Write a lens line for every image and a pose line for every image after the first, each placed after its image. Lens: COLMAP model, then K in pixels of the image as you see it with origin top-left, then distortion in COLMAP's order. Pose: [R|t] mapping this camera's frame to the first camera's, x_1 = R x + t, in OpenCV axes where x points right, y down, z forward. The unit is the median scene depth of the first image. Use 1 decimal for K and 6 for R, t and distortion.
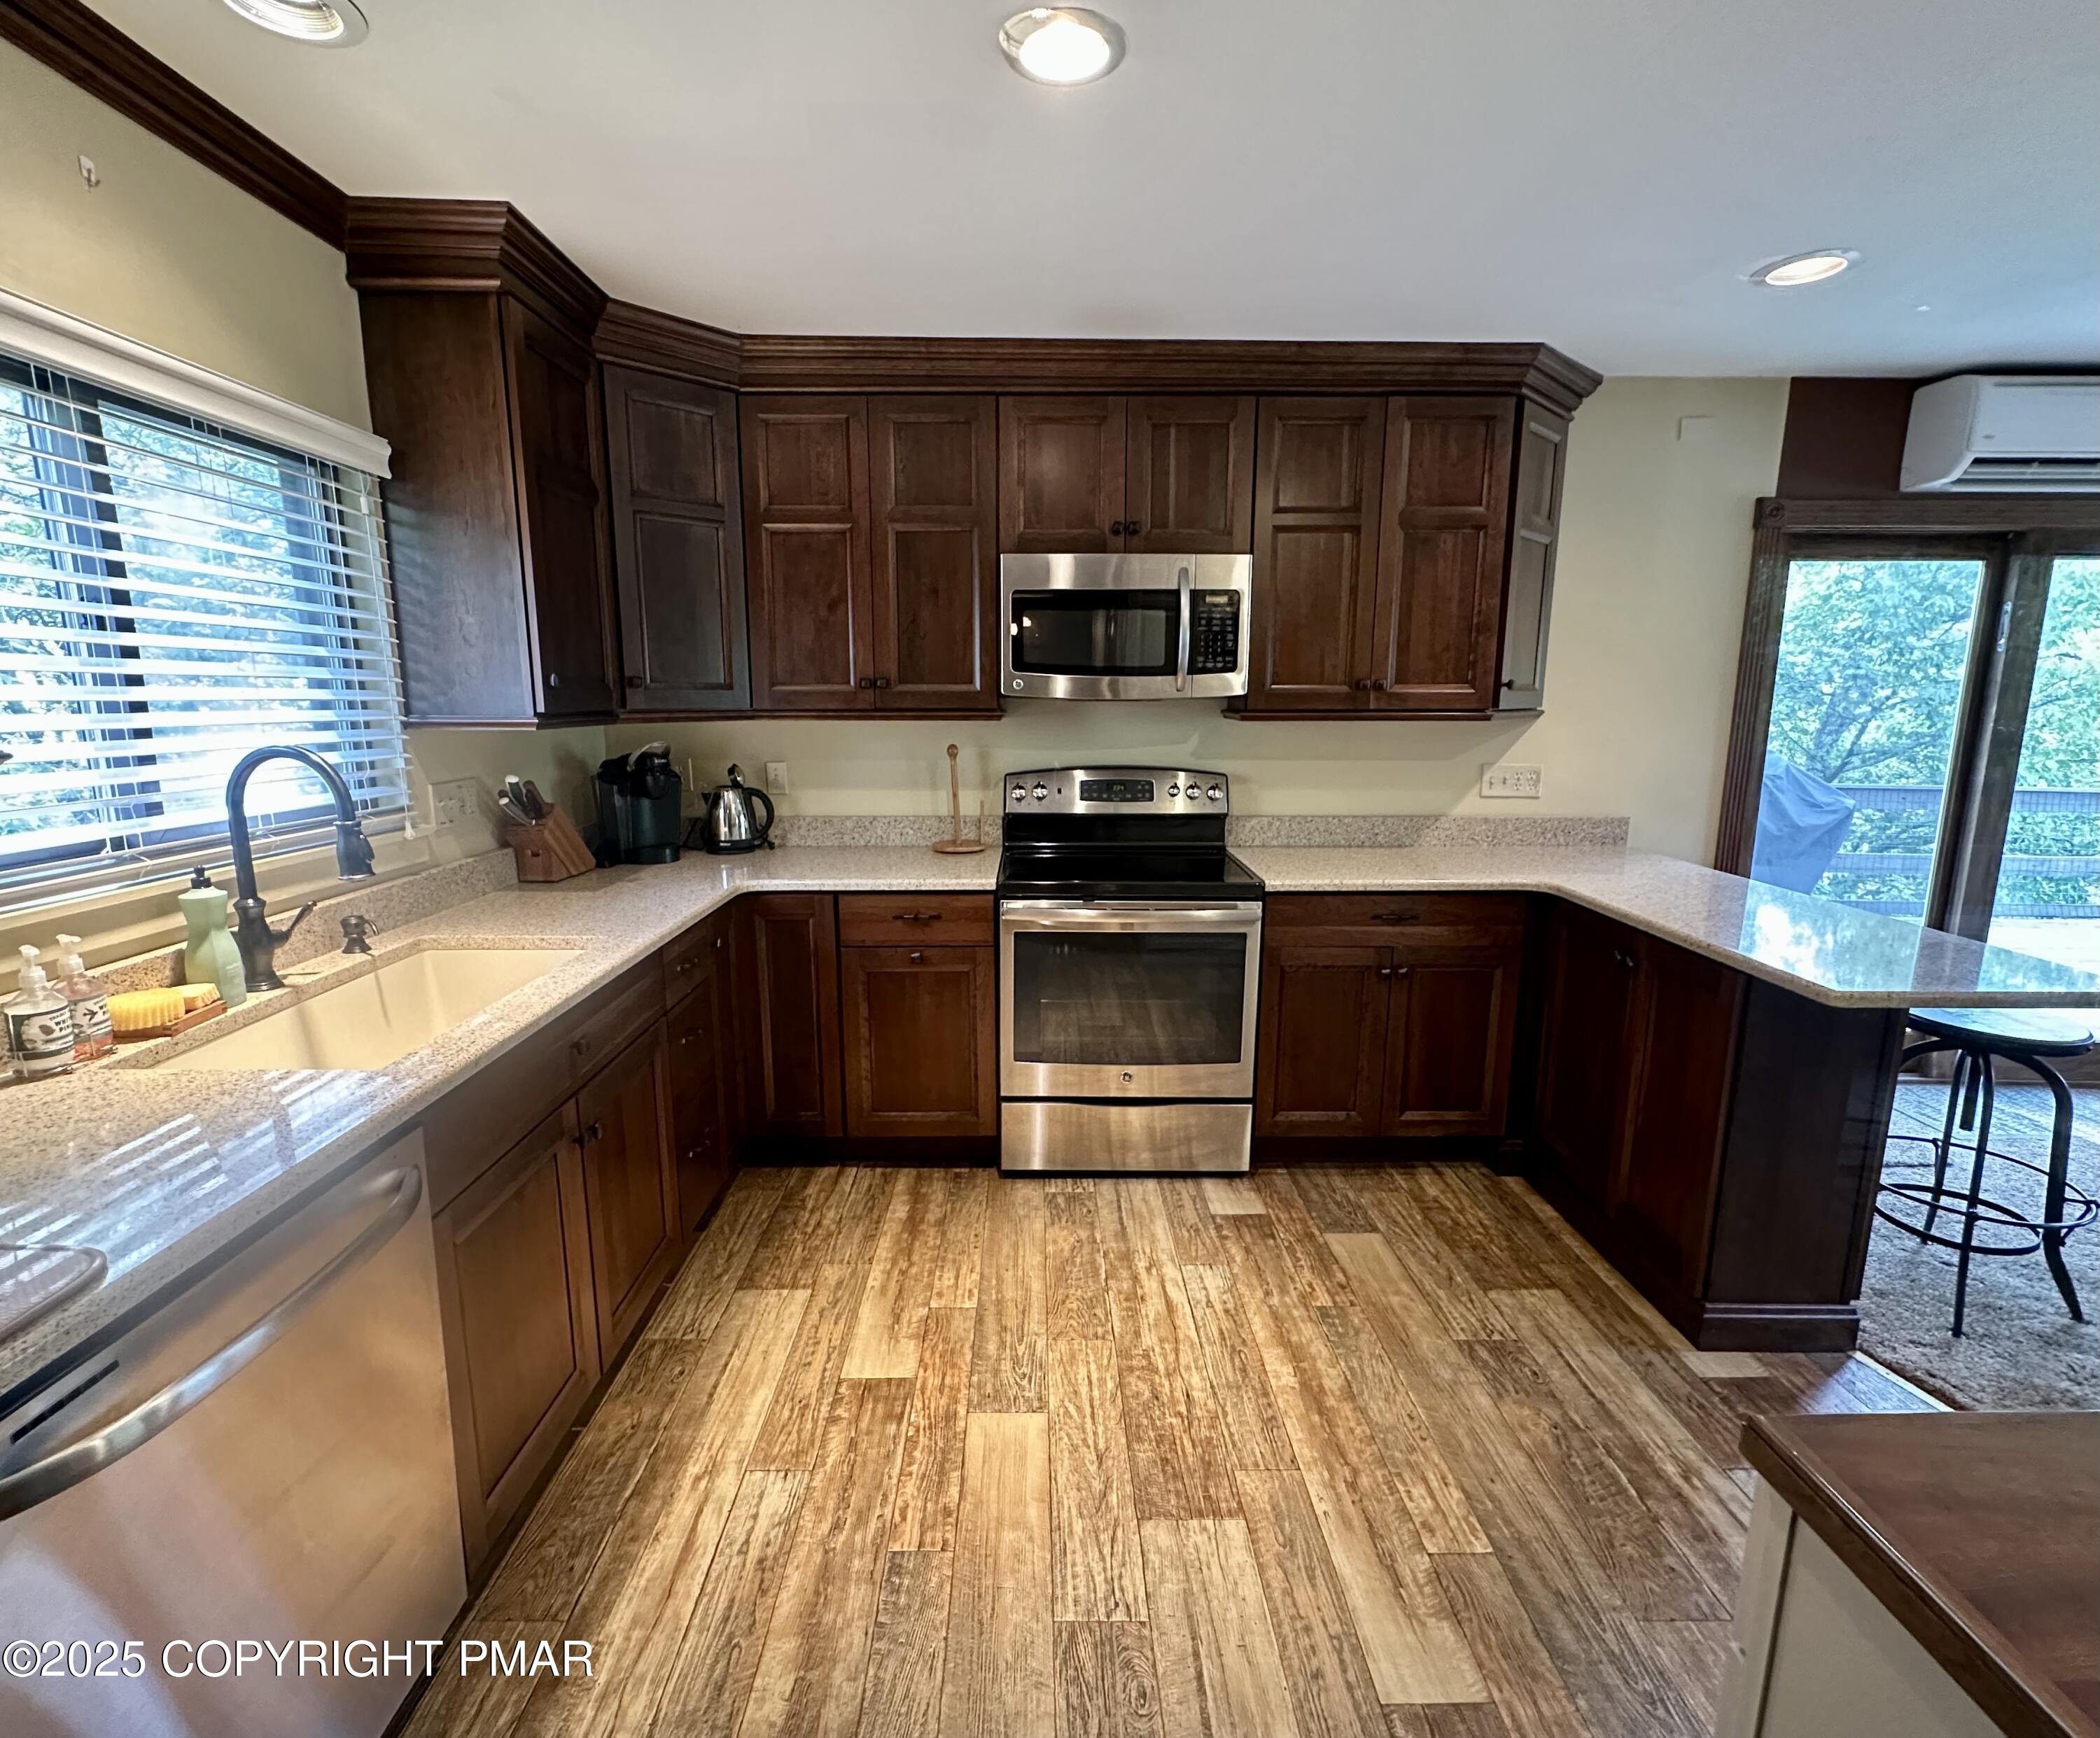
lens RADIAL K [[968.5, 0, 1046.7], [0, 968.5, 865.4], [0, 0, 1]] dist [-0.000388, 0.000041]
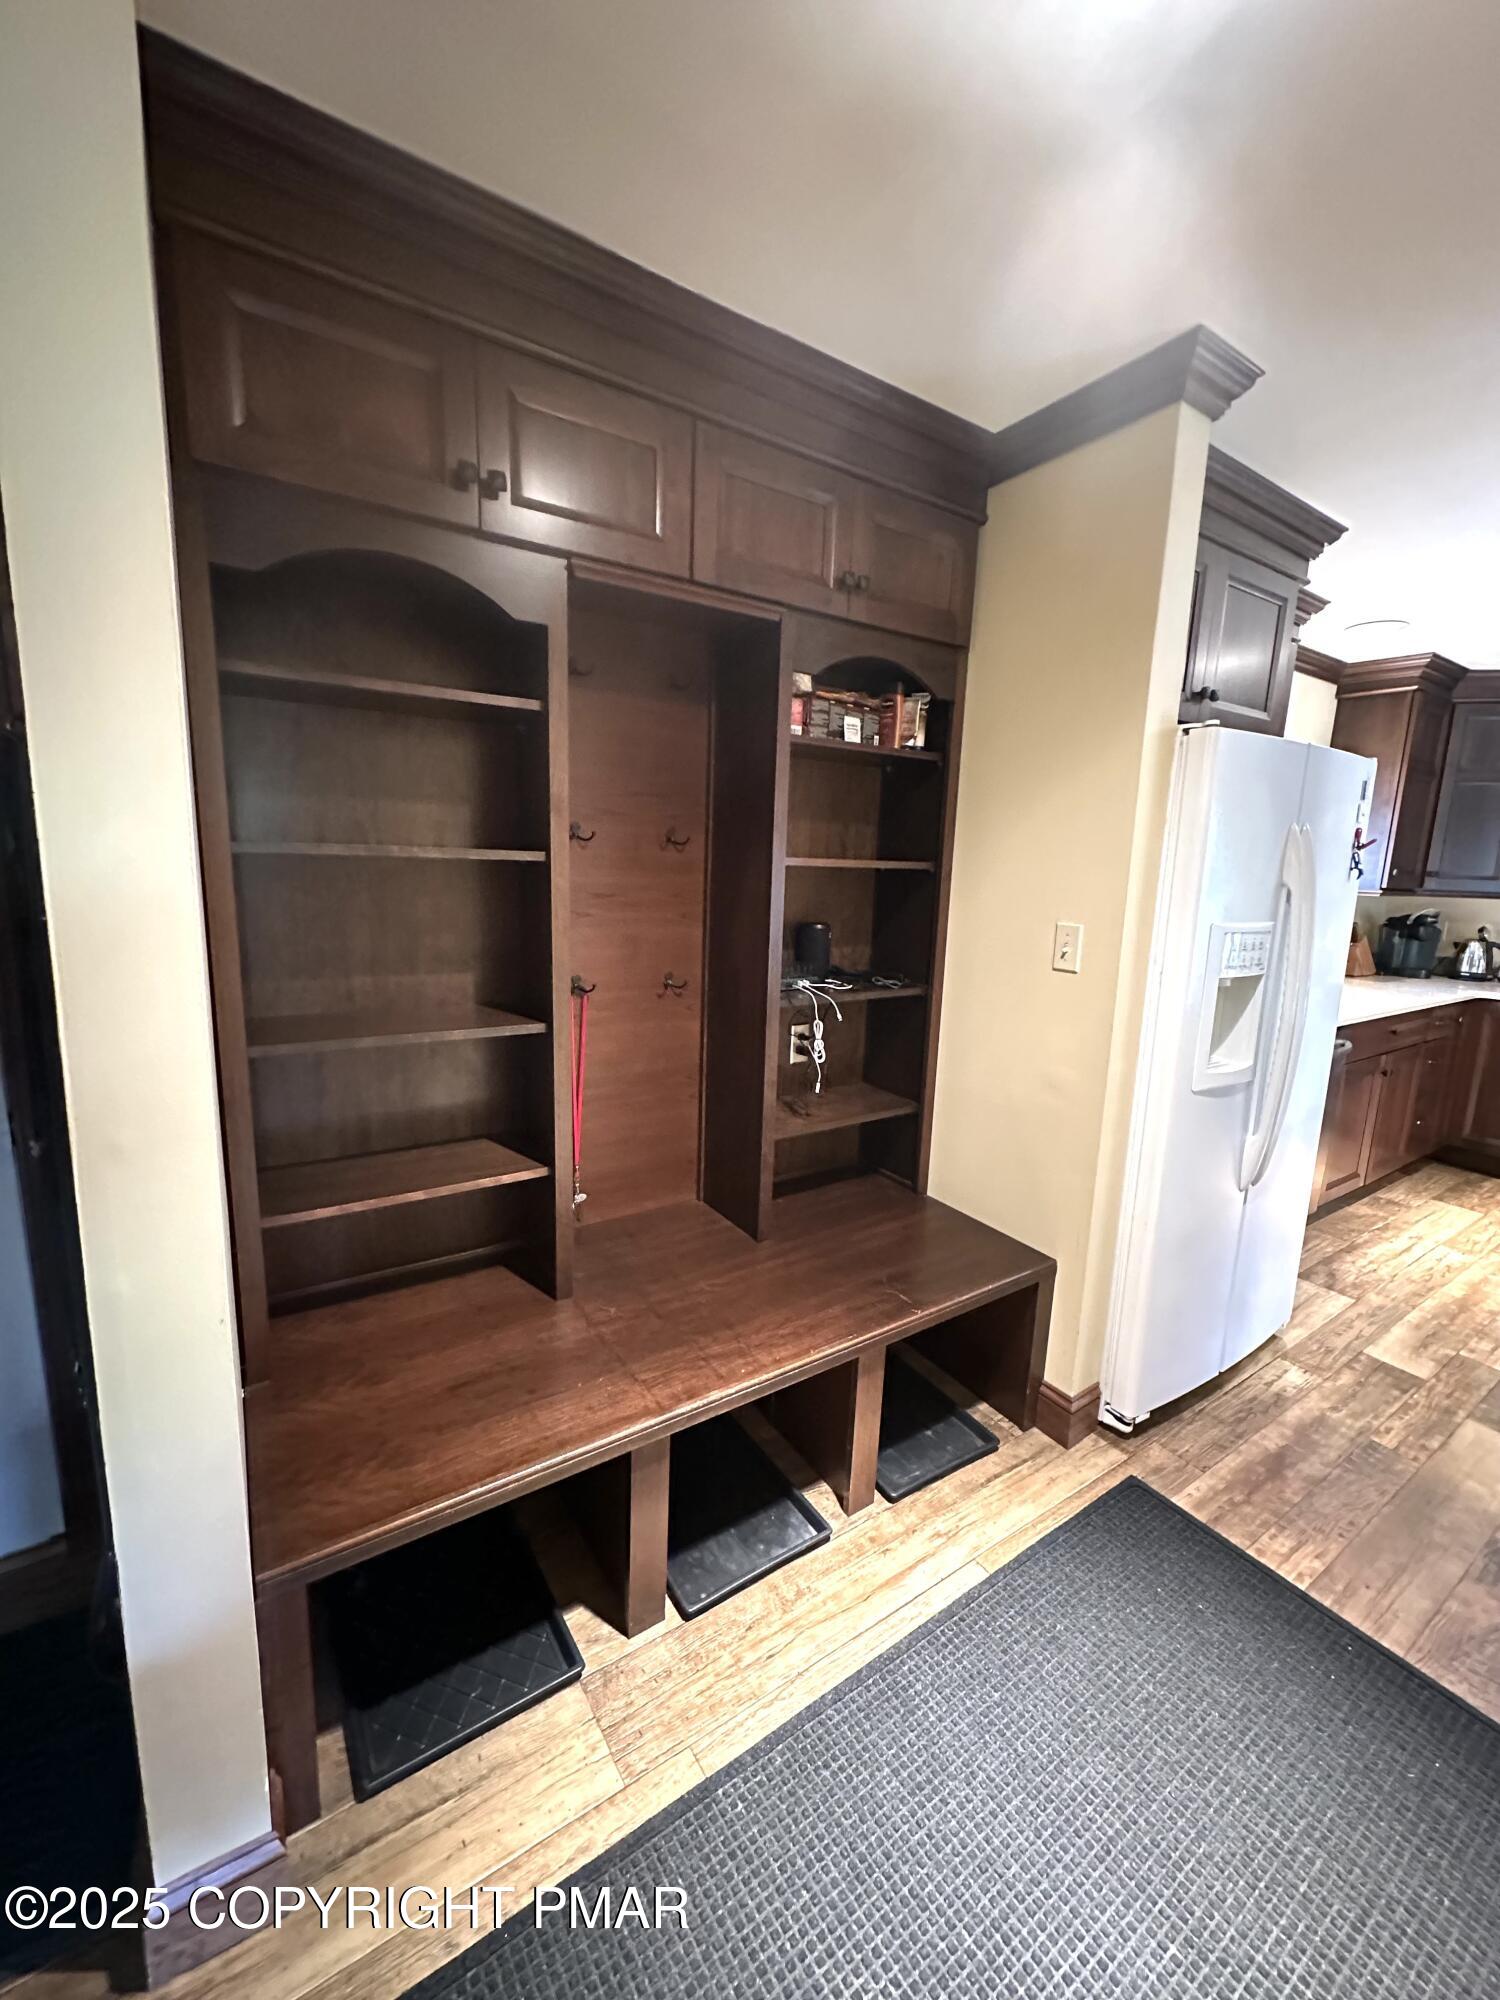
lens RADIAL K [[798.0, 0, 744.4], [0, 798.0, 999.1], [0, 0, 1]] dist [0.000234, 0.000013]
pose [[0.539063, 0.158474, -0.827223, 0.148293], [-0.182178, 0.980829, 0.069184, 0.163906], [0.822327, 0.113407, 0.557599, -0.830561]]
